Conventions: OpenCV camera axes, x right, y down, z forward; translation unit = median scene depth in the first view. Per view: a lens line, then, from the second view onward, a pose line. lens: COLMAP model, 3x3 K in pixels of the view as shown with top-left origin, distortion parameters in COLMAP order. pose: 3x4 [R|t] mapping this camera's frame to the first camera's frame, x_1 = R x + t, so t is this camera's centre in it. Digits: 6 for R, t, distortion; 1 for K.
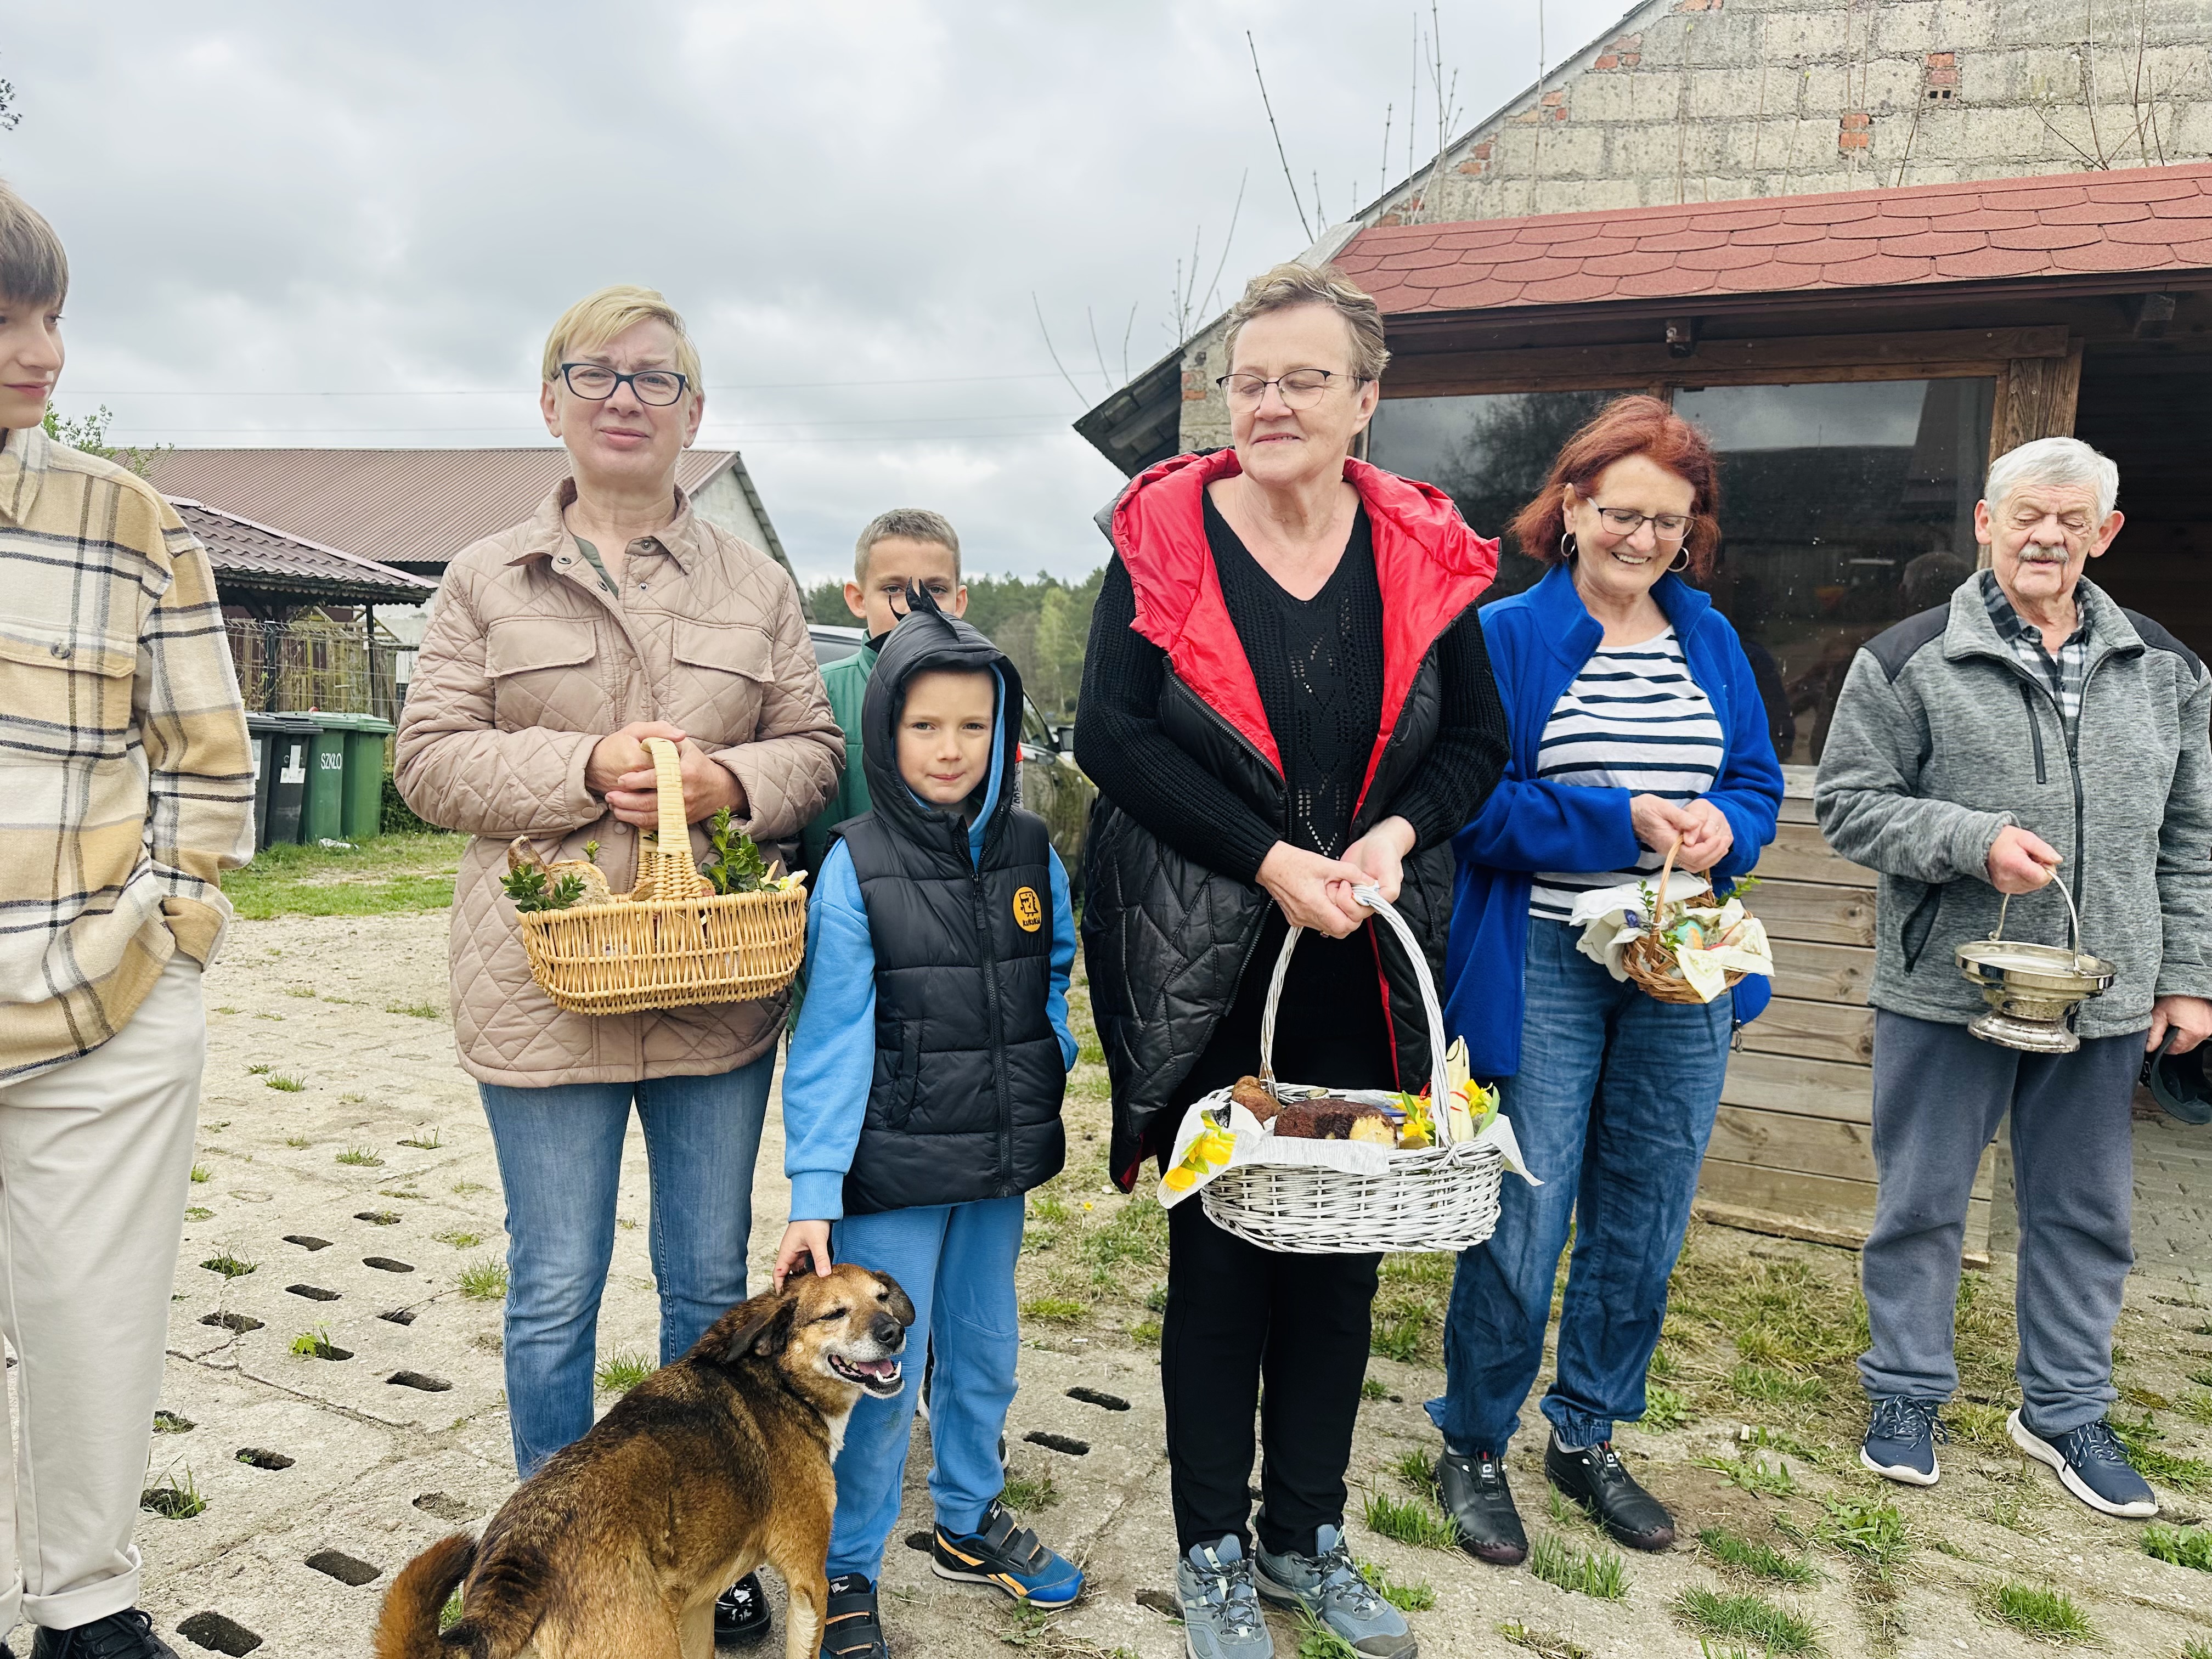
lens RADIAL K [[1548.4, 0, 1085.8], [0, 1548.4, 807.4], [0, 0, 1]] dist [0.043166, -0.045988]
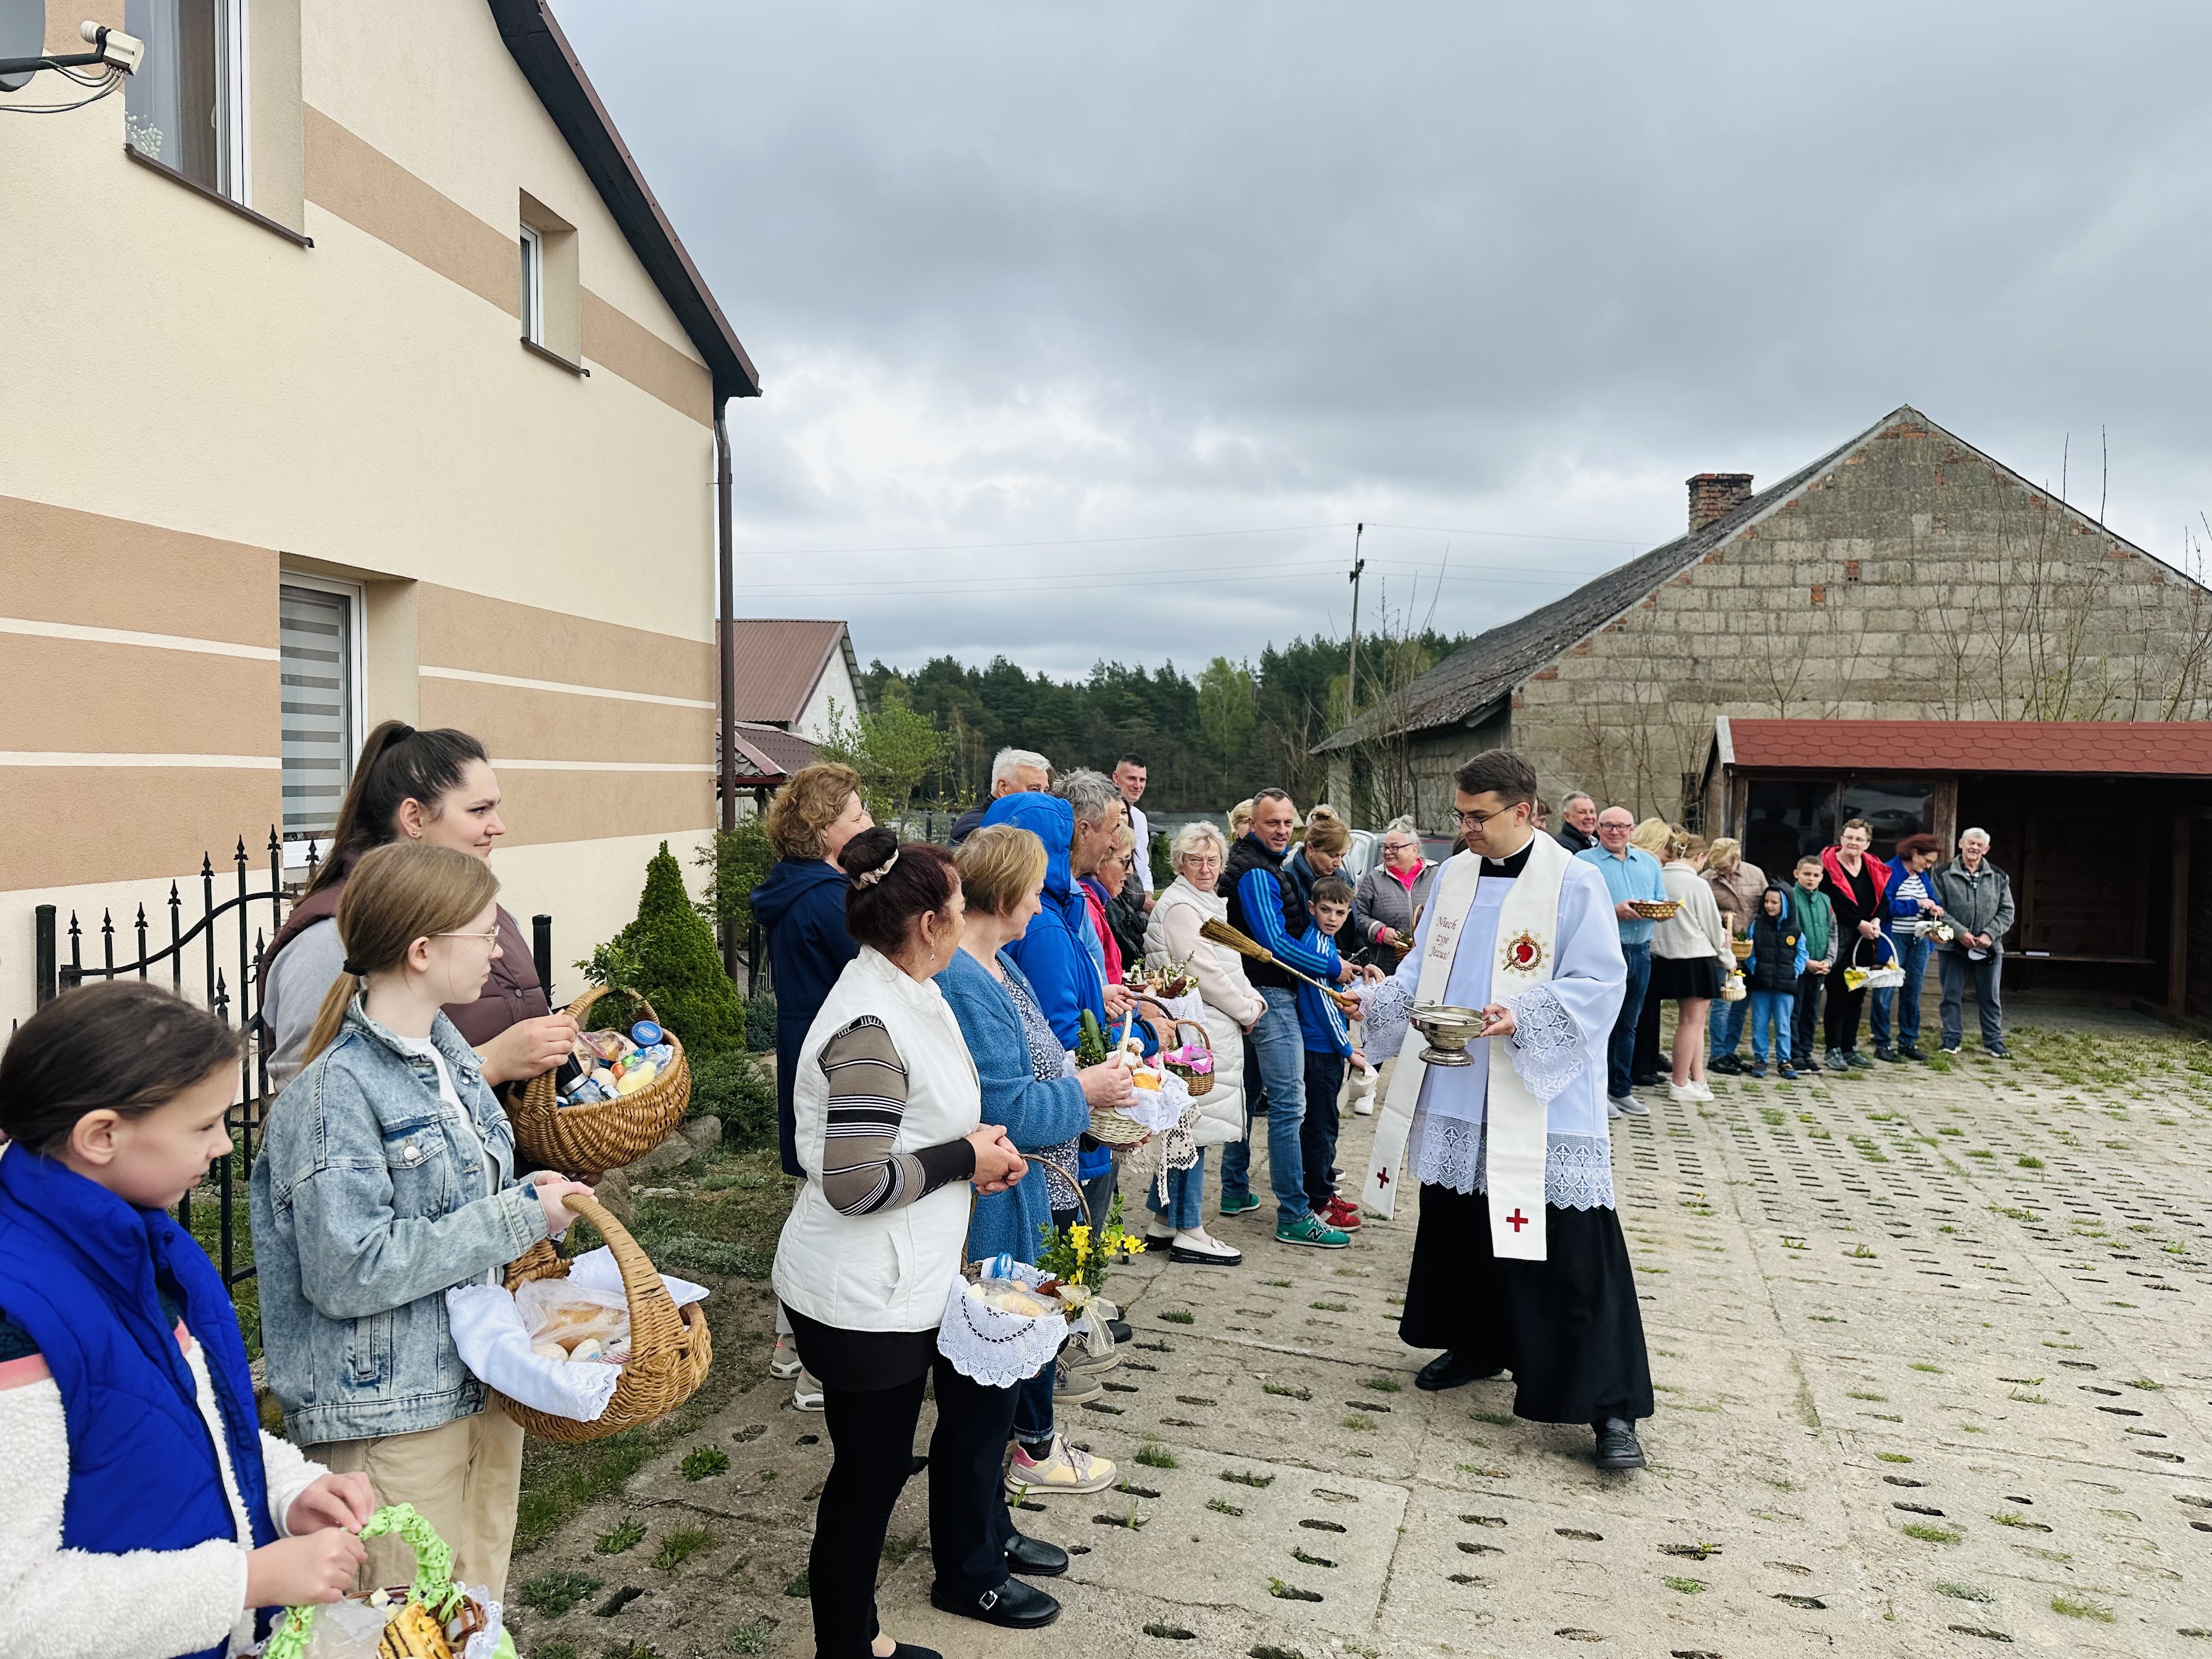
lens RADIAL K [[1548.4, 0, 1090.0], [0, 1548.4, 807.8], [0, 0, 1]] dist [0.043166, -0.045988]
pose [[0.991281, -0.027160, 0.128938, -0.852951], [0.033670, 0.998251, -0.048585, -0.049233], [-0.127393, 0.052502, 0.990462, -1.087932]]
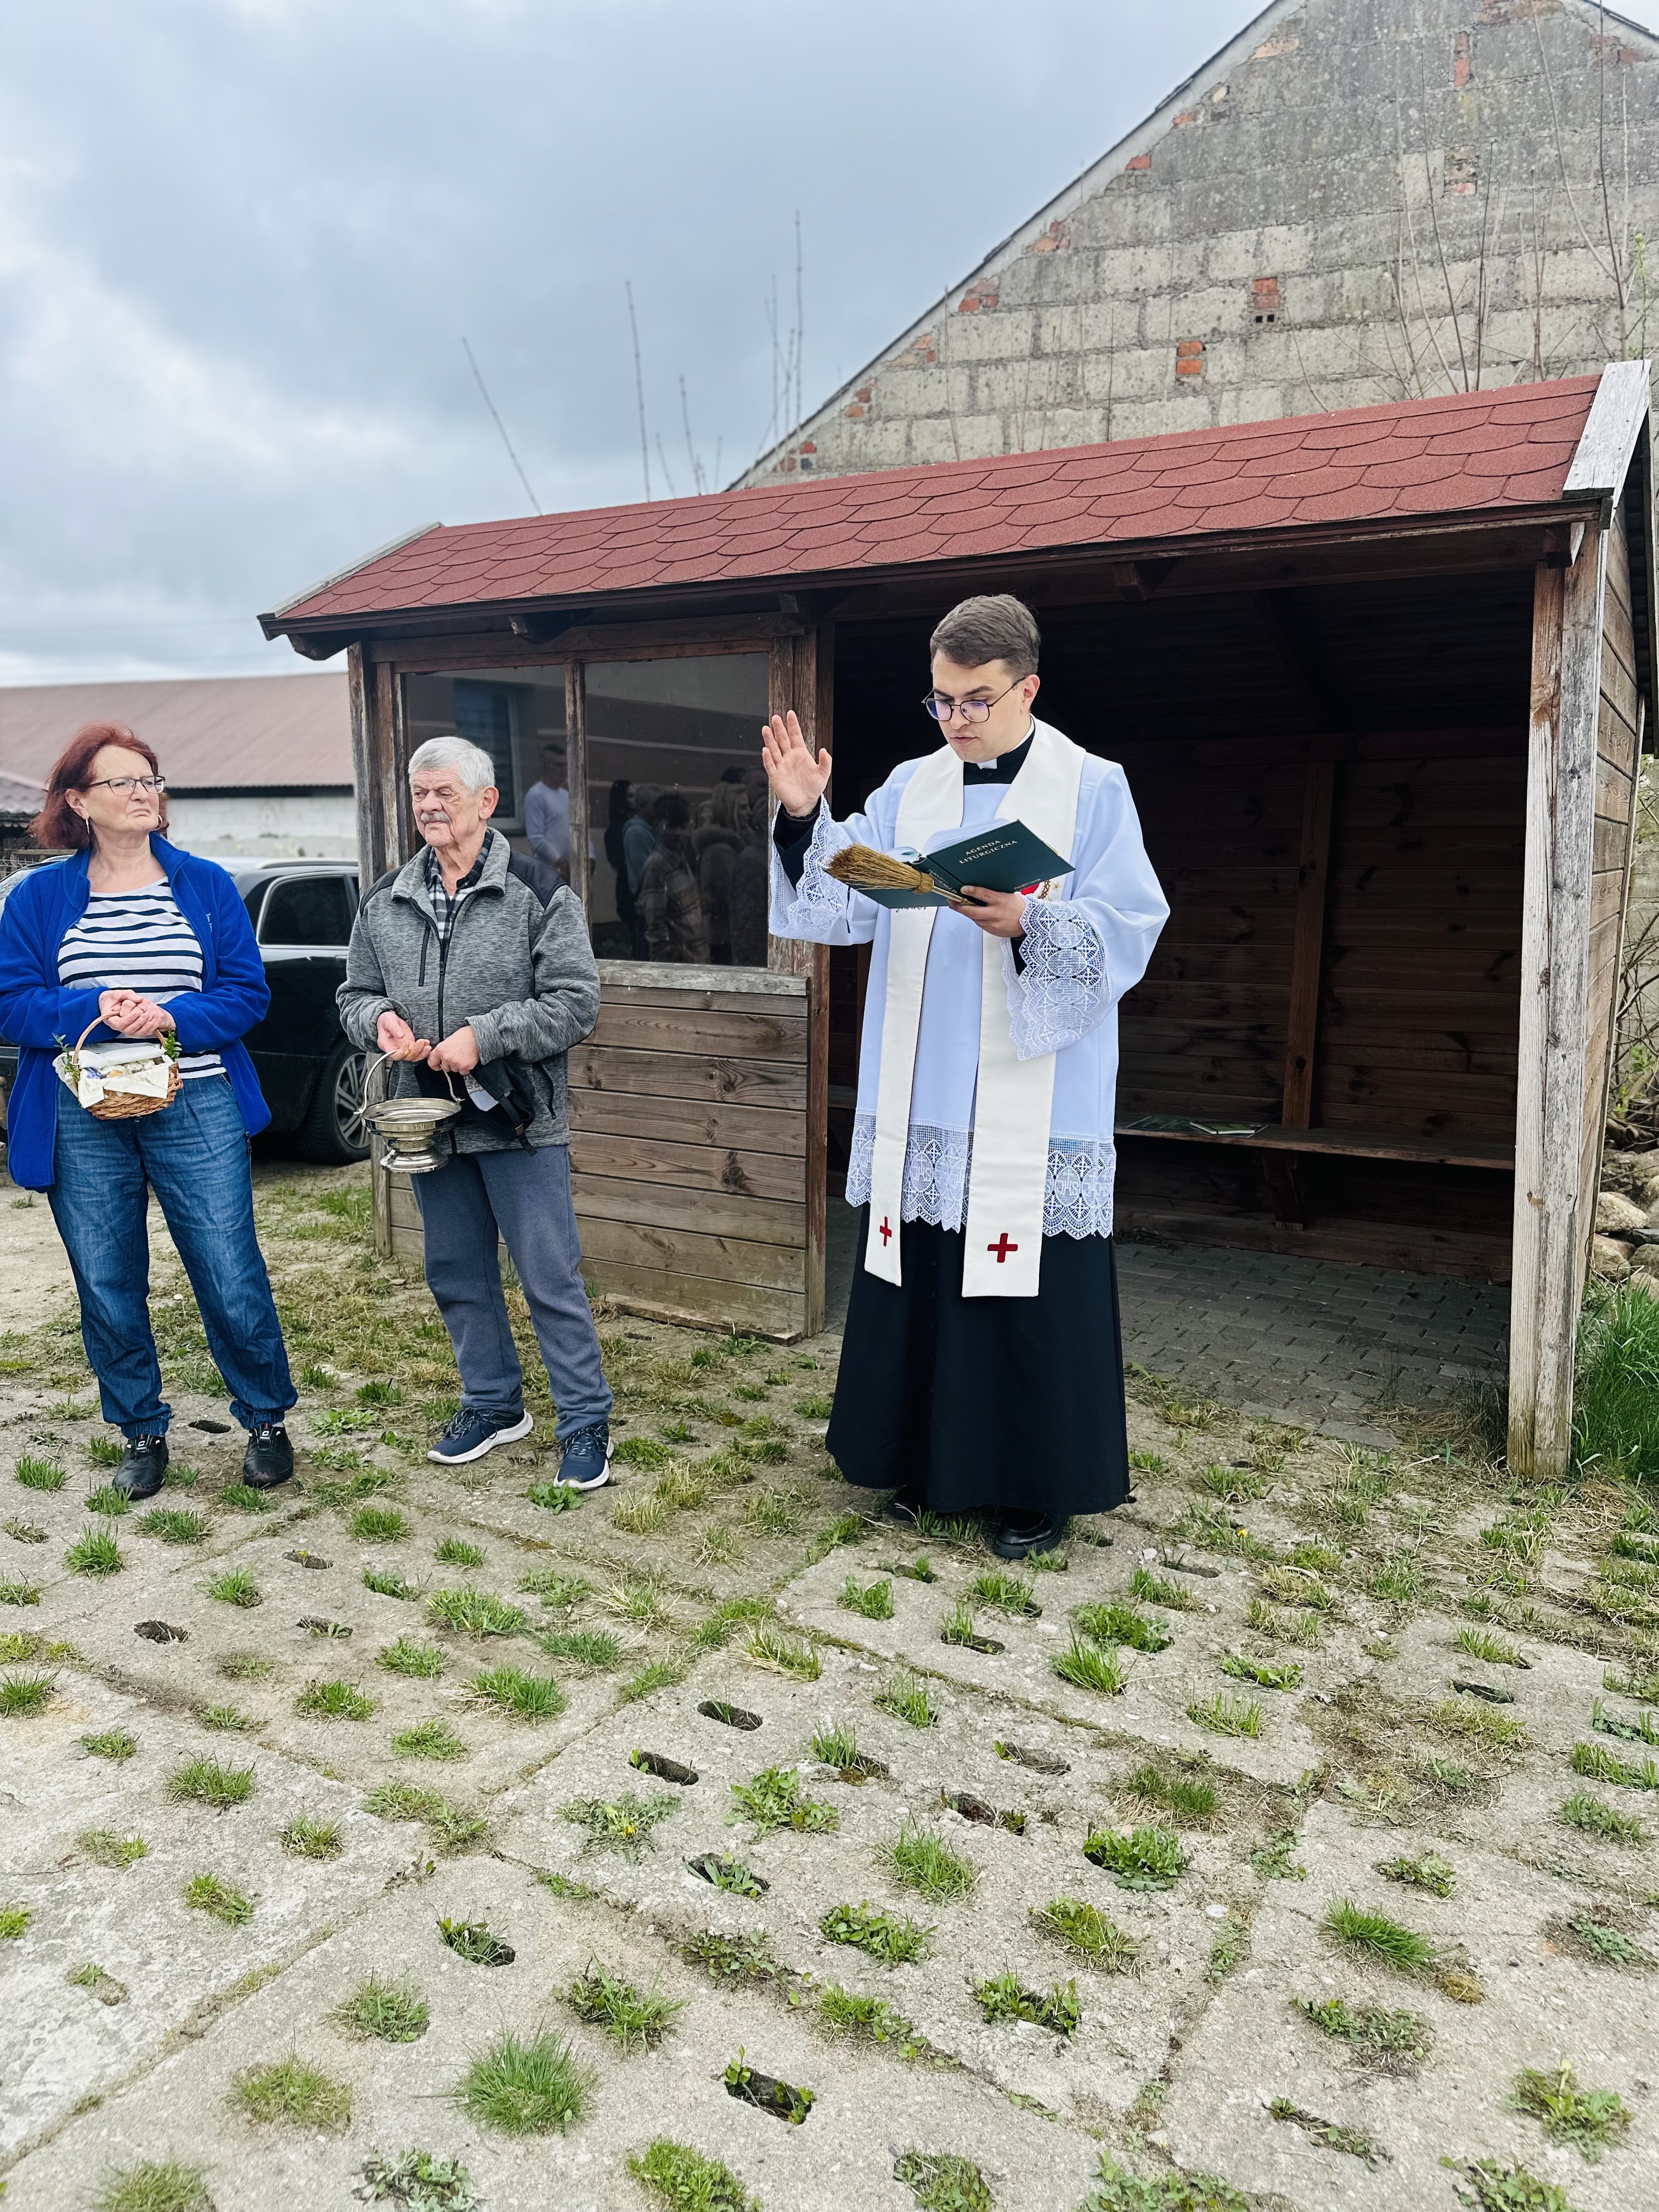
lens RADIAL K [[1548.4, 0, 840.3], [0, 1548.4, 1104.9], [0, 0, 1]] dist [0.043166, -0.045988]
pose [[0.995206, -0.016666, -0.096370, 0.348437], [0.023014, 0.997610, 0.065144, 0.005324], [0.095054, -0.067049, 0.993212, -0.126755]]
